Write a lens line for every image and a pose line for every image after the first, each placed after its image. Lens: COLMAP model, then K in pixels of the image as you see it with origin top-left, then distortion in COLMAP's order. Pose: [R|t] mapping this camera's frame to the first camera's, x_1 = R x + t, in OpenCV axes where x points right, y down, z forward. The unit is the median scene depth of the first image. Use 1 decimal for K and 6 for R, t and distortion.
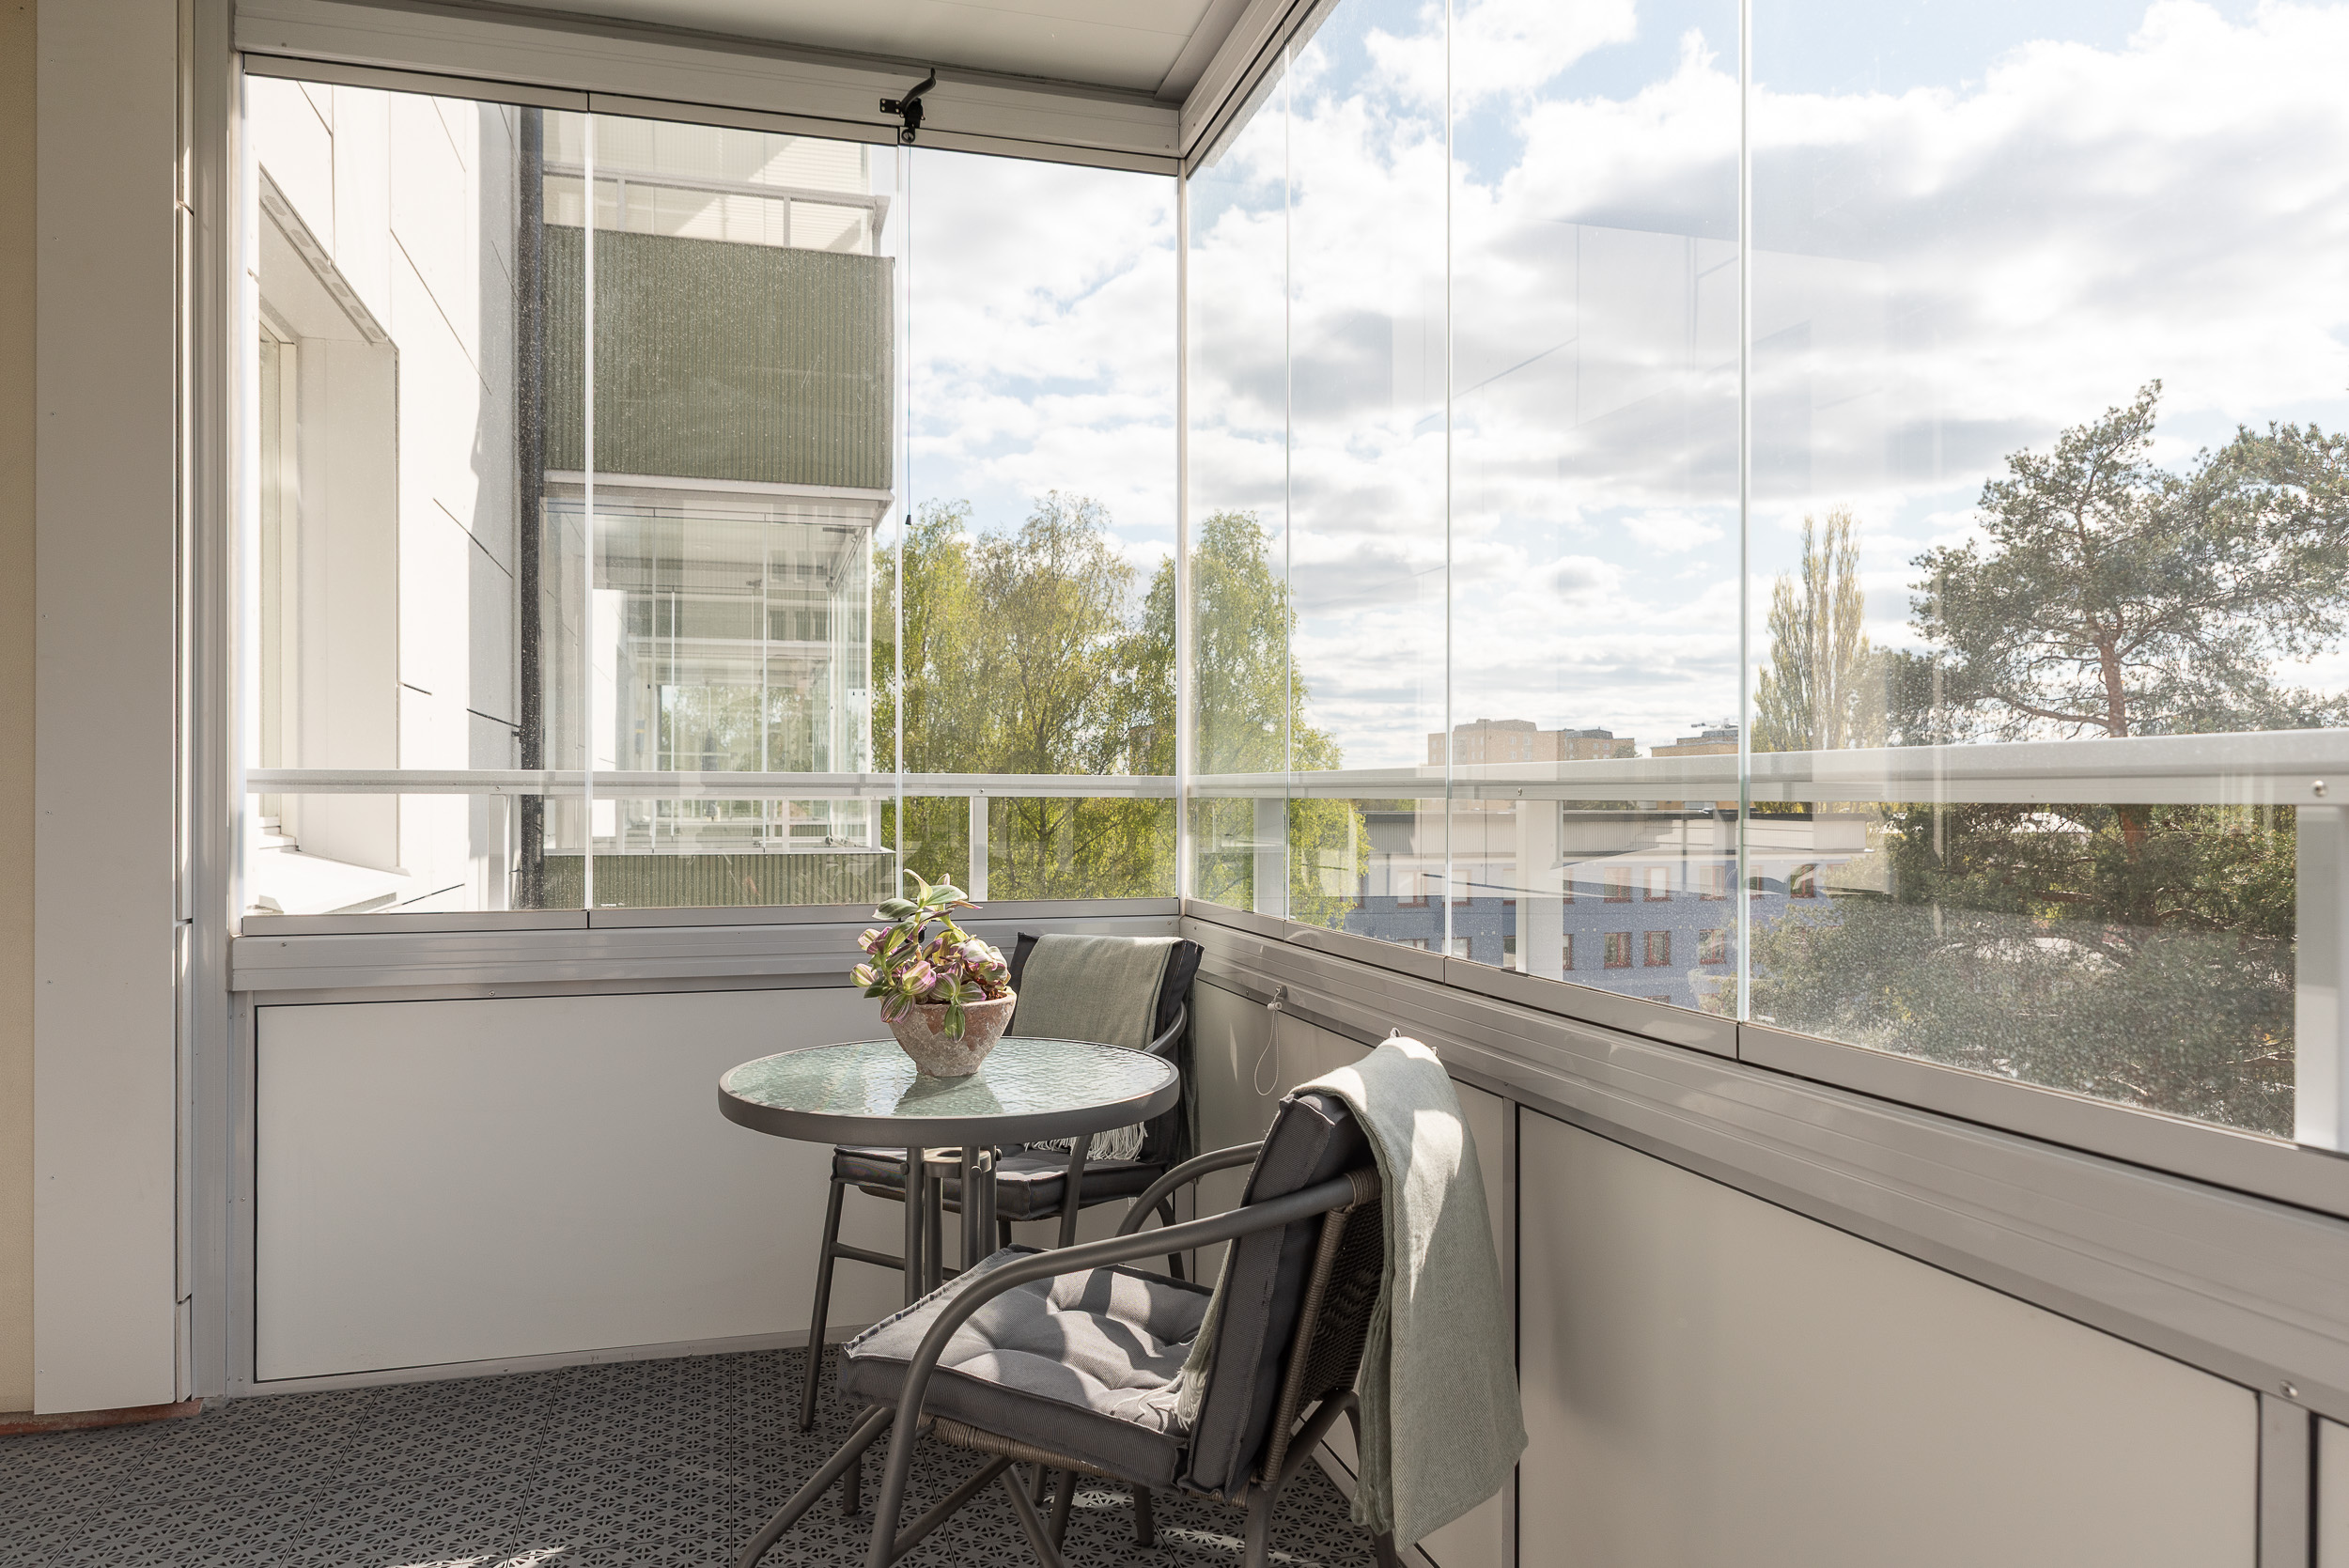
lens RADIAL K [[1651.7, 0, 1176.6], [0, 1651.7, 783.0], [0, 0, 1]] dist [0.022507, 0.000248]
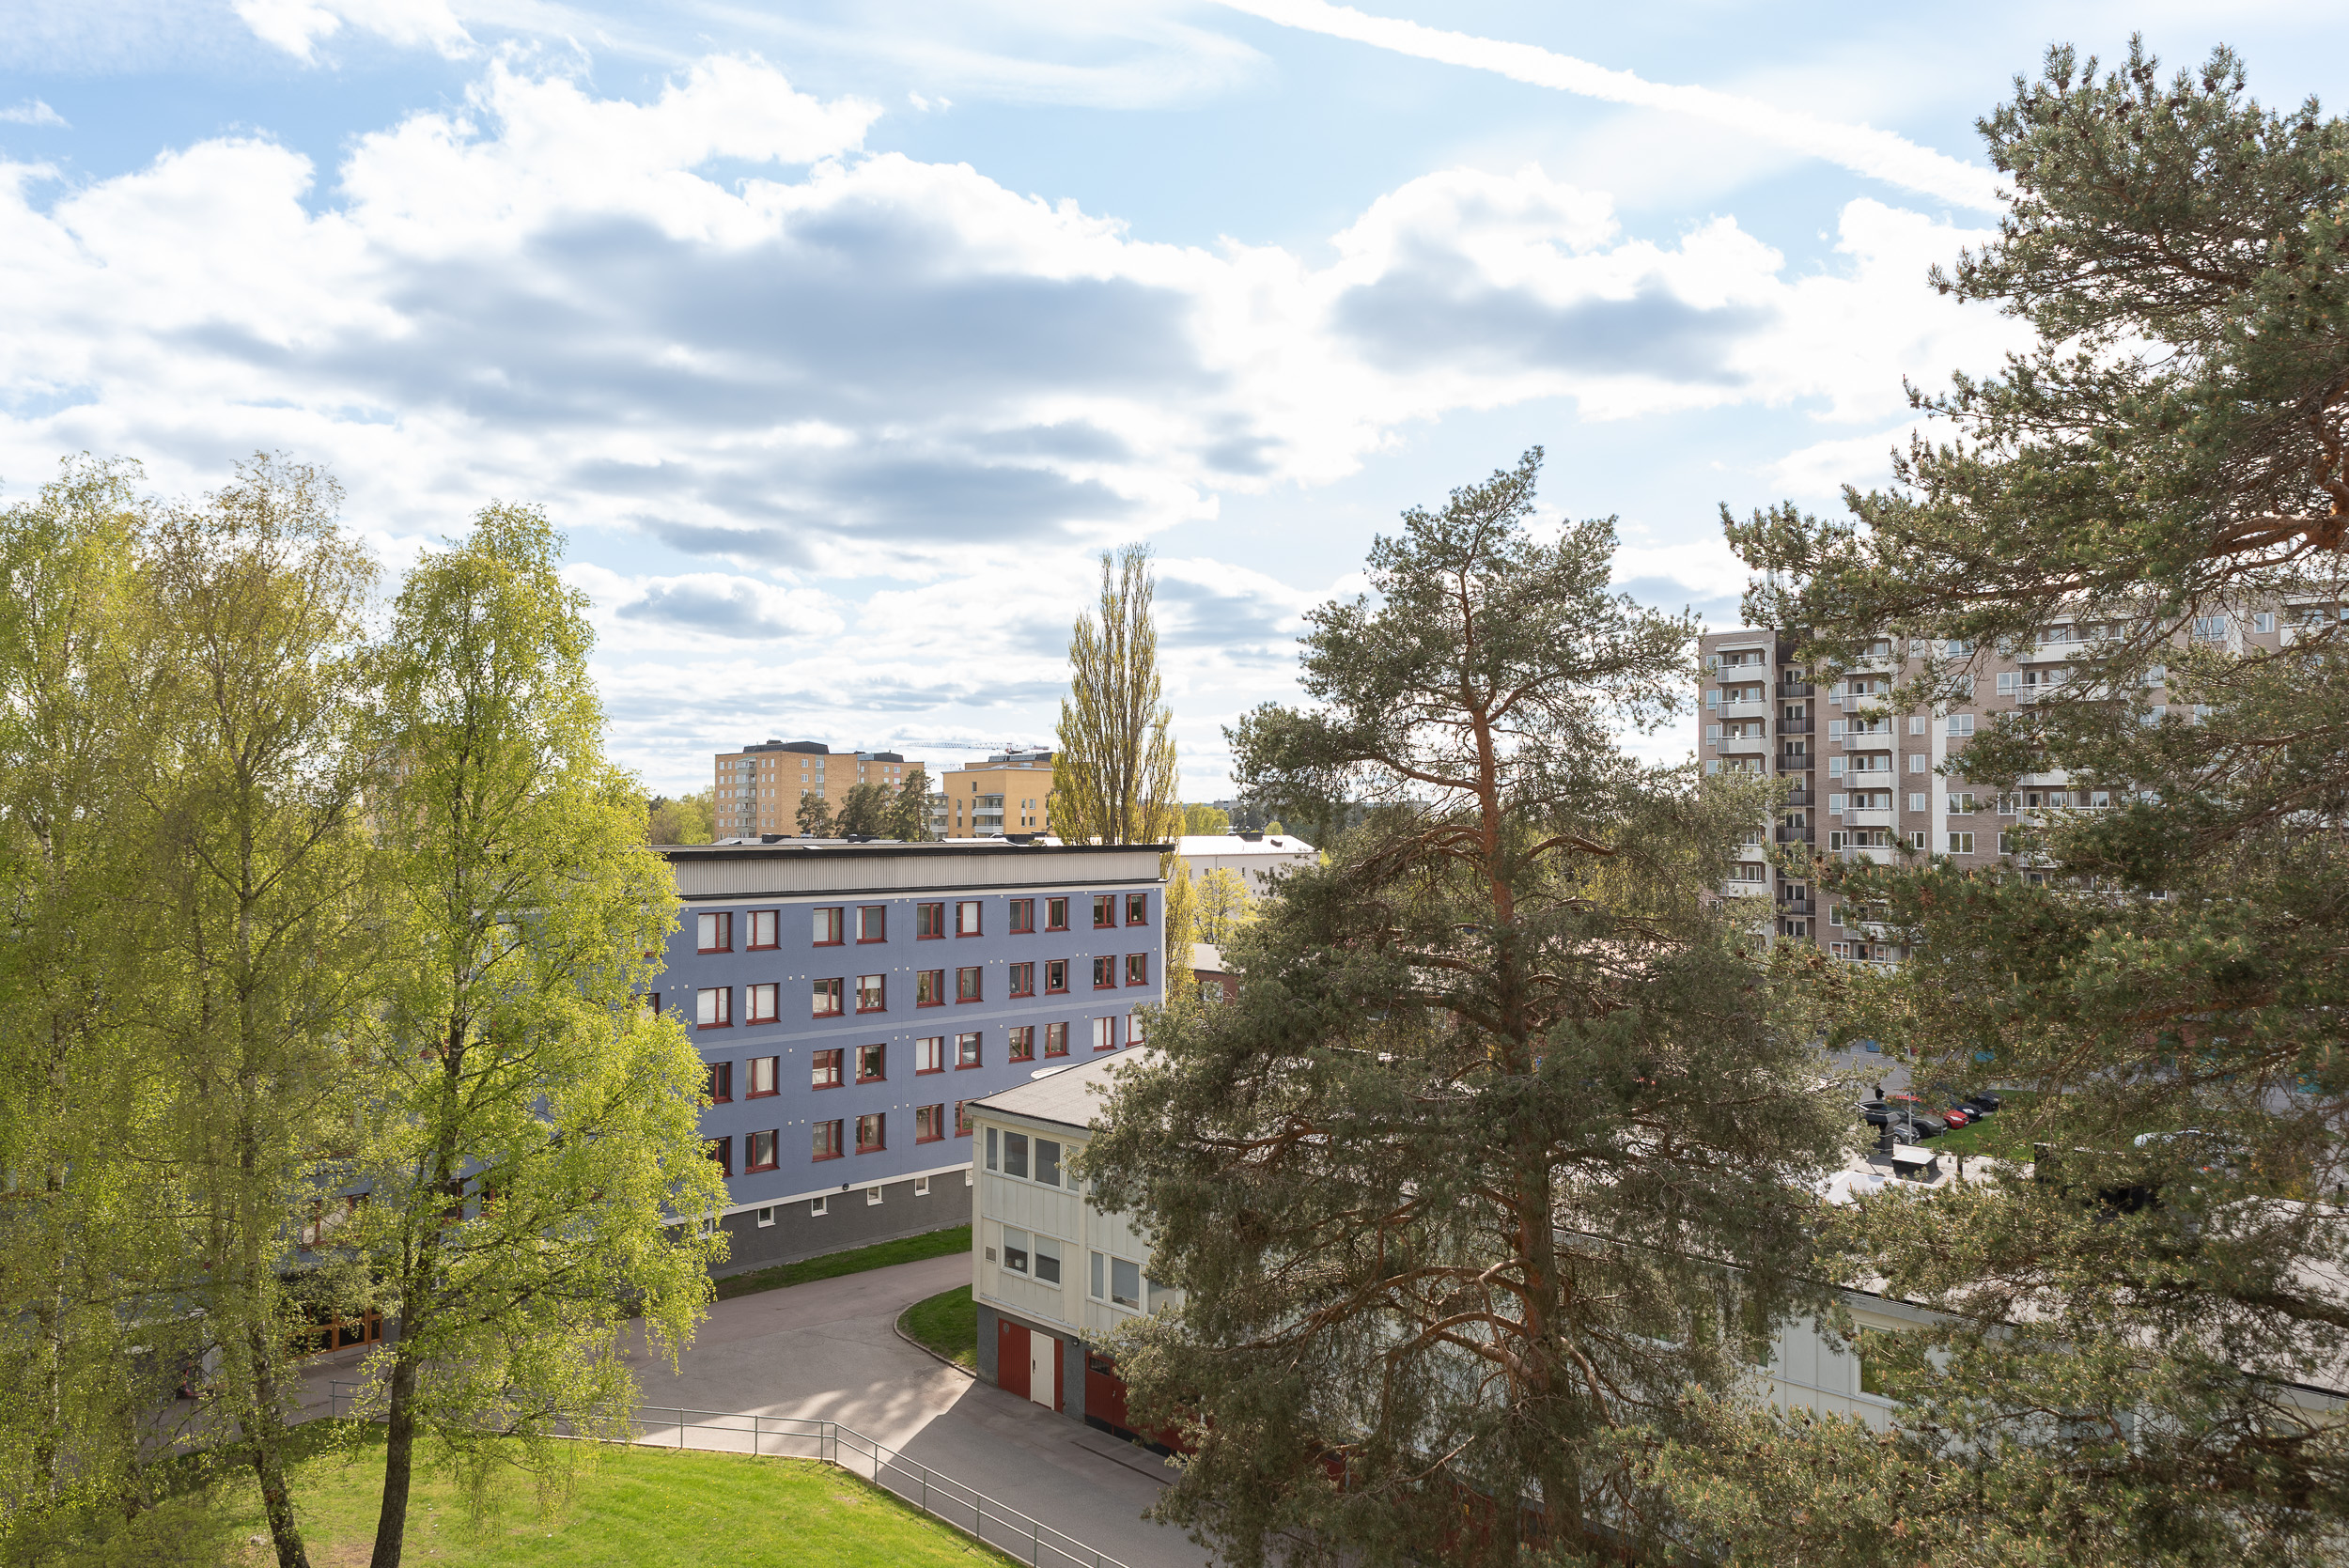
lens RADIAL K [[1646.3, 0, 1166.5], [0, 1646.3, 802.9], [0, 0, 1]] dist [0.043606, 0.001238]
pose [[0.911304, 0.004926, 0.411704, -0.009768], [-0.005680, 0.999984, 0.000606, -0.015769], [-0.411695, -0.002891, 0.911317, 0.104370]]
